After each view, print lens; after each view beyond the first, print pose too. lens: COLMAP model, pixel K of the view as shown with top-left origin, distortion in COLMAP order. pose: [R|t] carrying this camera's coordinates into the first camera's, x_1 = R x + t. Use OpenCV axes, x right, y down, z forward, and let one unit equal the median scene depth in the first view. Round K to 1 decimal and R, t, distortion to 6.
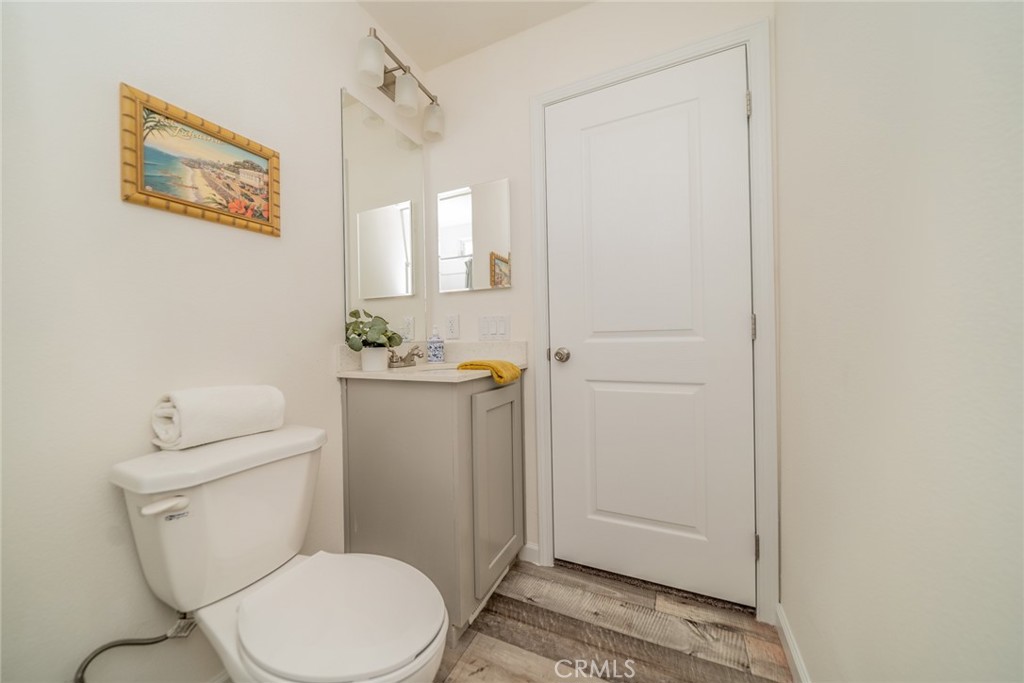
lens RADIAL K [[362.5, 0, 507.6], [0, 362.5, 341.9], [0, 0, 1]] dist [-0.001736, 0.000113]
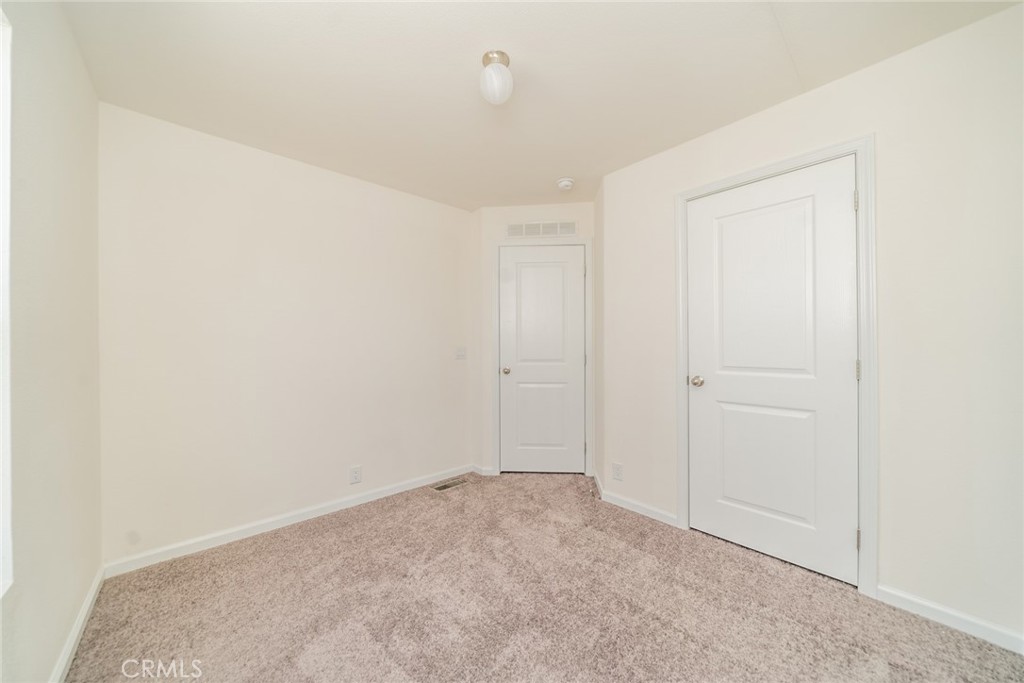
lens RADIAL K [[362.5, 0, 505.4], [0, 362.5, 347.4], [0, 0, 1]] dist [-0.001736, 0.000113]
pose [[0.915714, 0.015574, -0.401530, 0.031373], [-0.013782, 0.999878, 0.007351, -0.098172], [0.401595, -0.001198, 0.915817, -0.592715]]
